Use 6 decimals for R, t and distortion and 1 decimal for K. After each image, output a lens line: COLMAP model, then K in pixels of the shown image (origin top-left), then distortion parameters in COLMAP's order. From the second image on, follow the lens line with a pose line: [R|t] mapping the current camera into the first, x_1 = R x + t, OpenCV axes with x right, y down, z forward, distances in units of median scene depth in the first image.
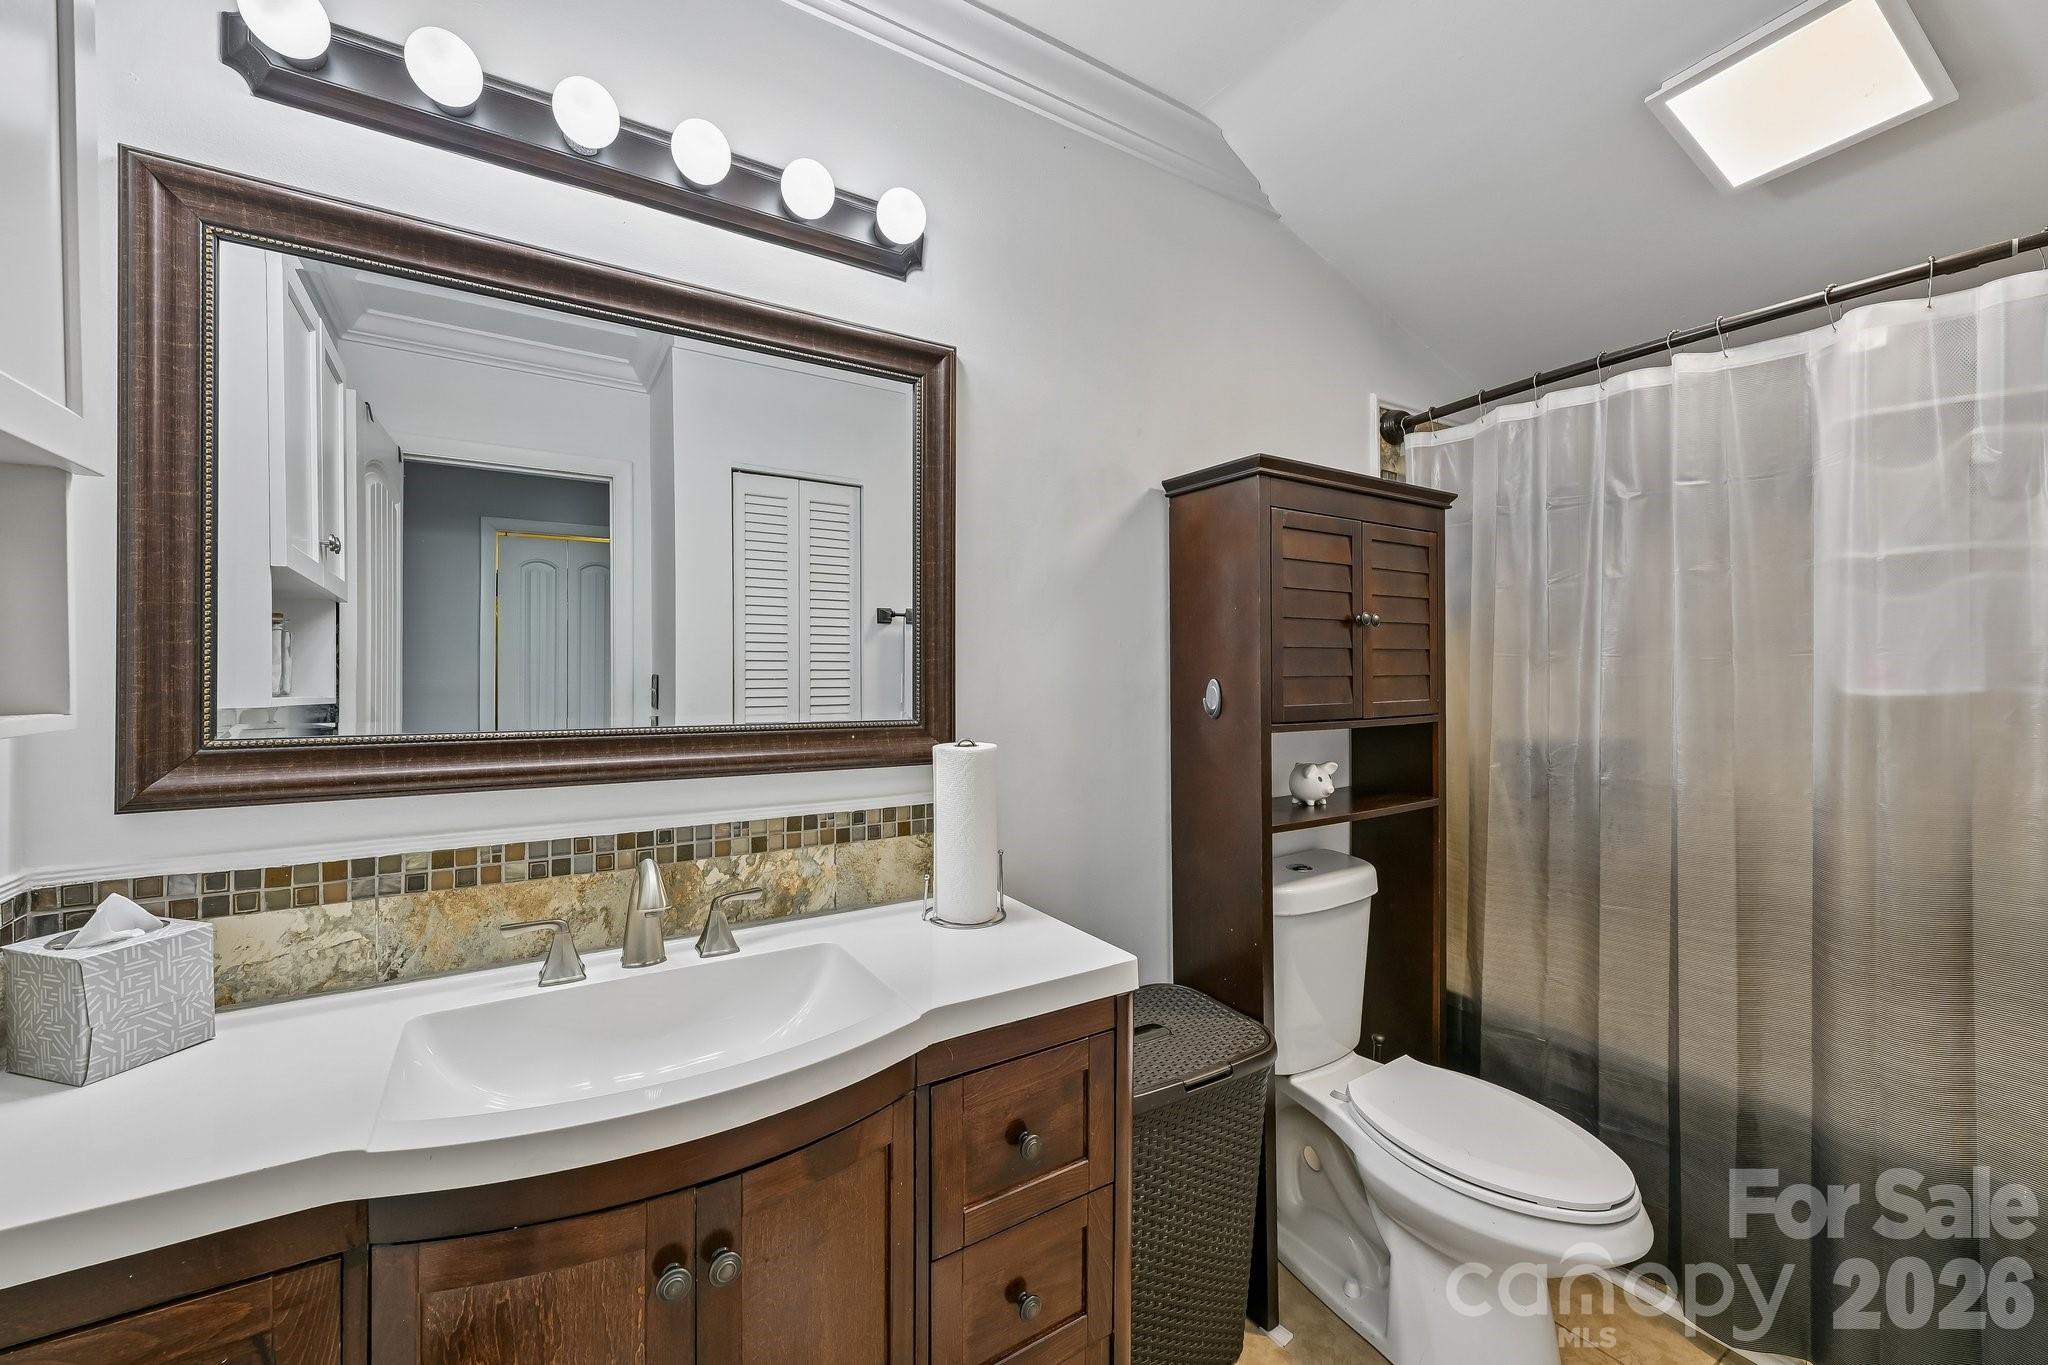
lens RADIAL K [[824.5, 0, 1017.3], [0, 824.5, 675.7], [0, 0, 1]] dist [0.000747, 0.000010]
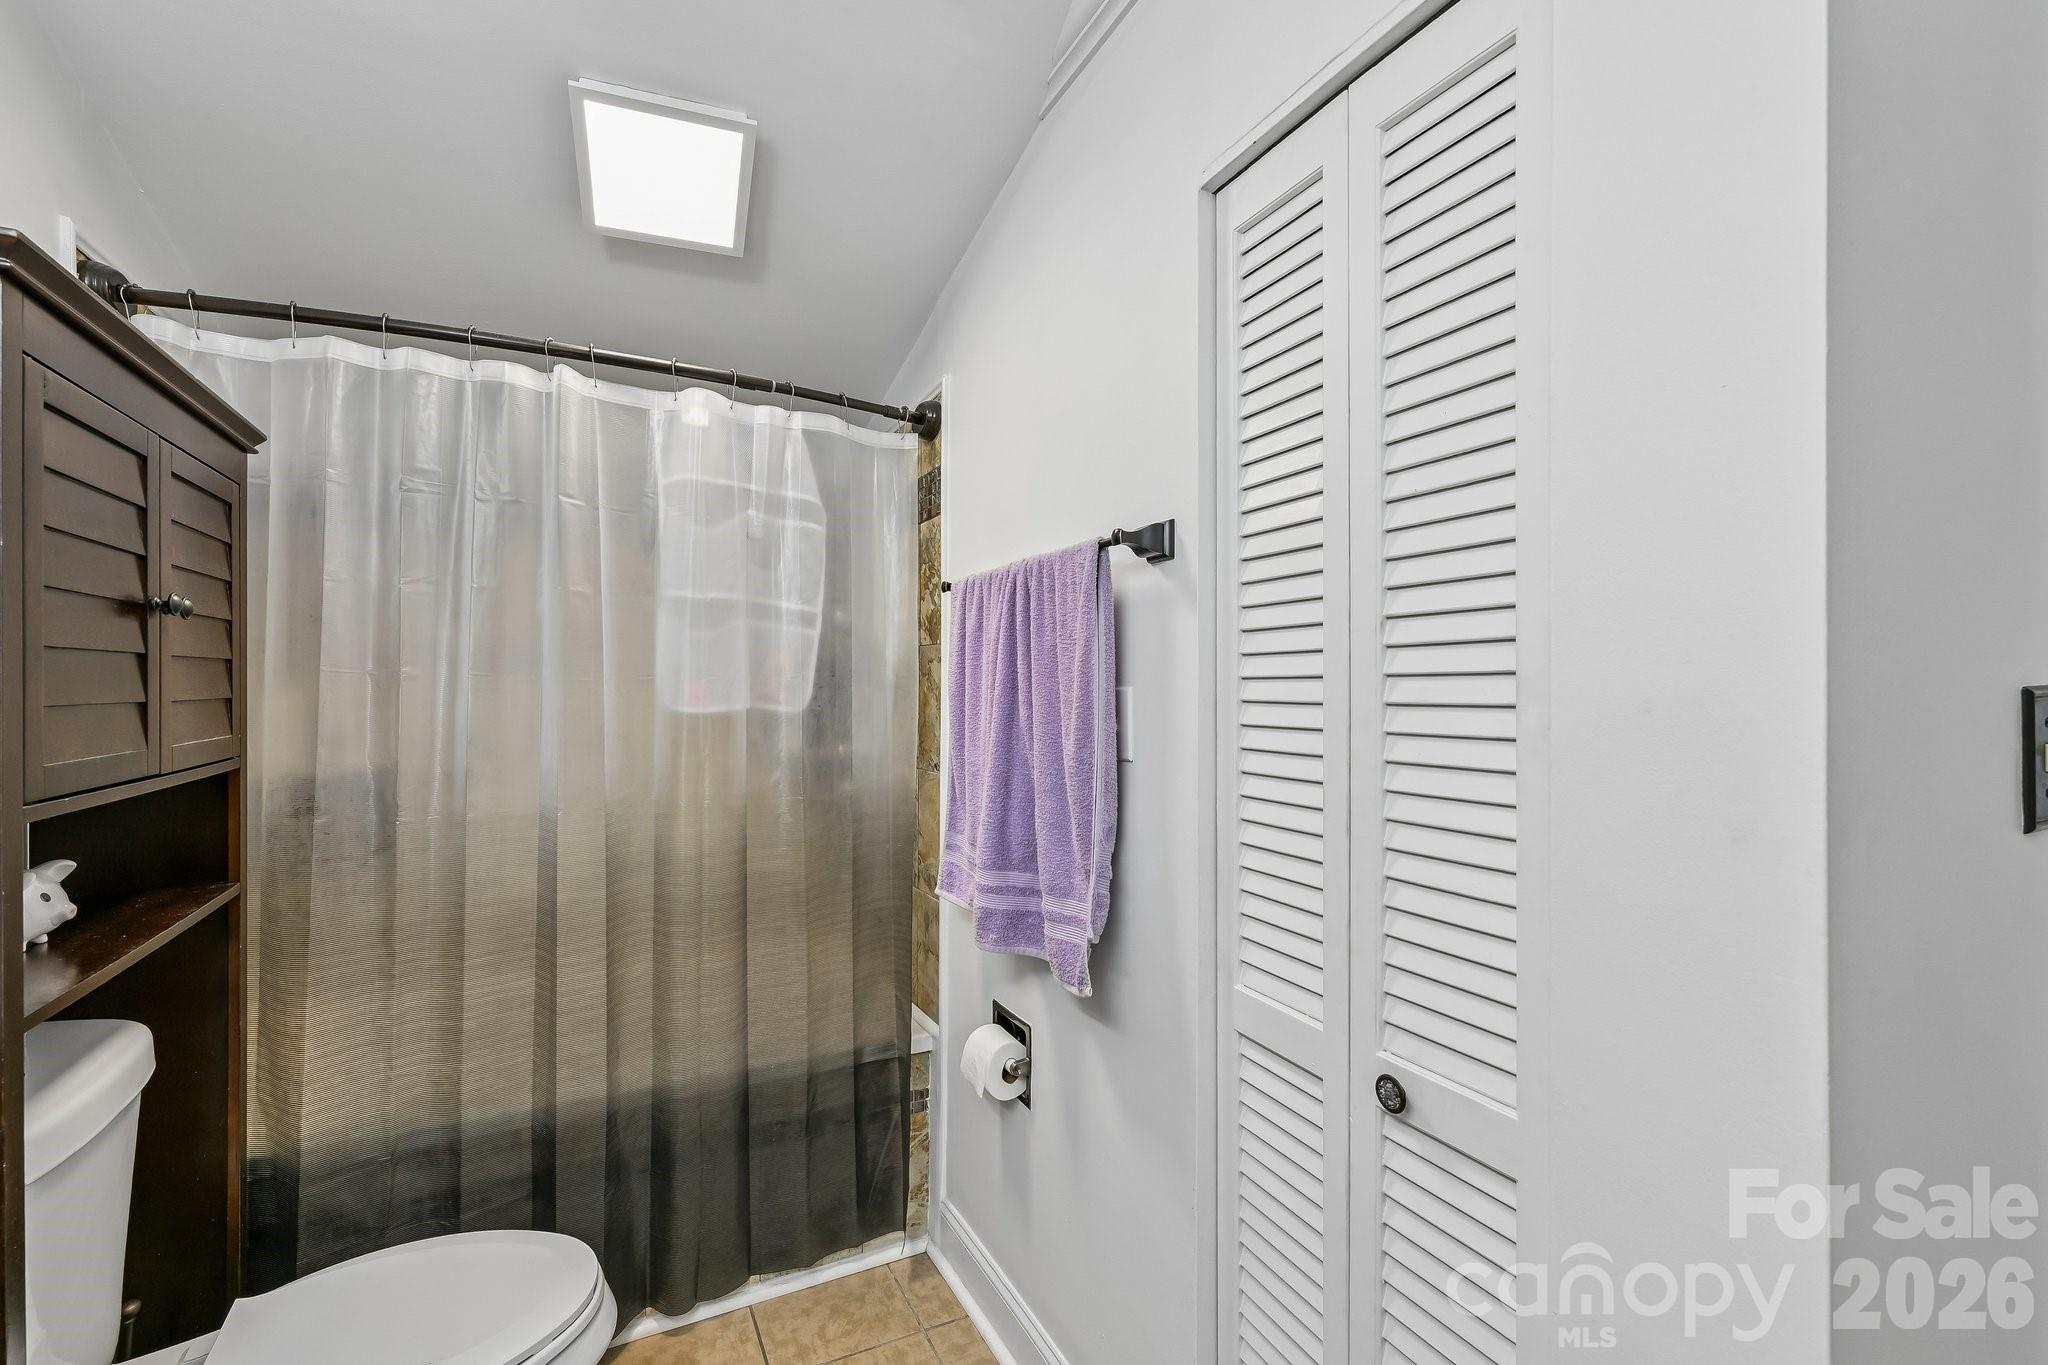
lens RADIAL K [[824.5, 0, 1014.3], [0, 824.5, 687.6], [0, 0, 1]] dist [0.000747, 0.000010]
pose [[0.117677, 0.002283, 0.993049, -0.091190], [0.001756, 0.999995, -0.002507, -0.007816], [-0.993050, 0.002039, 0.117672, 0.343382]]
